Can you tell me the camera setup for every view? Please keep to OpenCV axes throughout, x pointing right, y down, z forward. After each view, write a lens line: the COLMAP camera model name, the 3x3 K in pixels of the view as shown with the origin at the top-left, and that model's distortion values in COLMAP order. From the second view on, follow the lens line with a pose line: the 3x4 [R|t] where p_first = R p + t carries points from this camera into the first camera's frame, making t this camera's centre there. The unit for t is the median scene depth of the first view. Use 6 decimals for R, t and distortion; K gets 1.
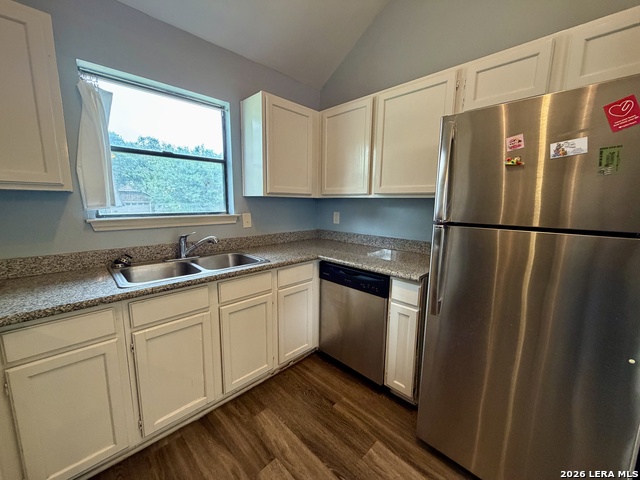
lens RADIAL K [[255.3, 0, 318.6], [0, 255.3, 239.5], [0, 0, 1]] dist [0.001181, -0.000097]
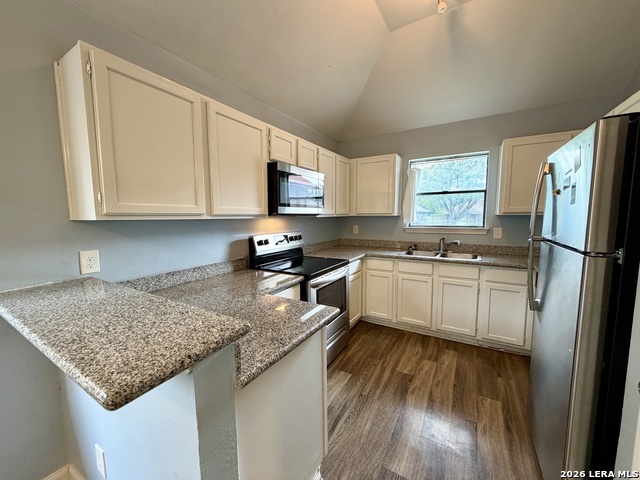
lens RADIAL K [[255.3, 0, 318.6], [0, 255.3, 239.5], [0, 0, 1]] dist [0.001181, -0.000097]
pose [[0.242333, 0.073329, -0.967418, 1.004543], [-0.138450, 0.989548, 0.040325, 0.041348], [0.960264, 0.124167, 0.249952, -0.261608]]
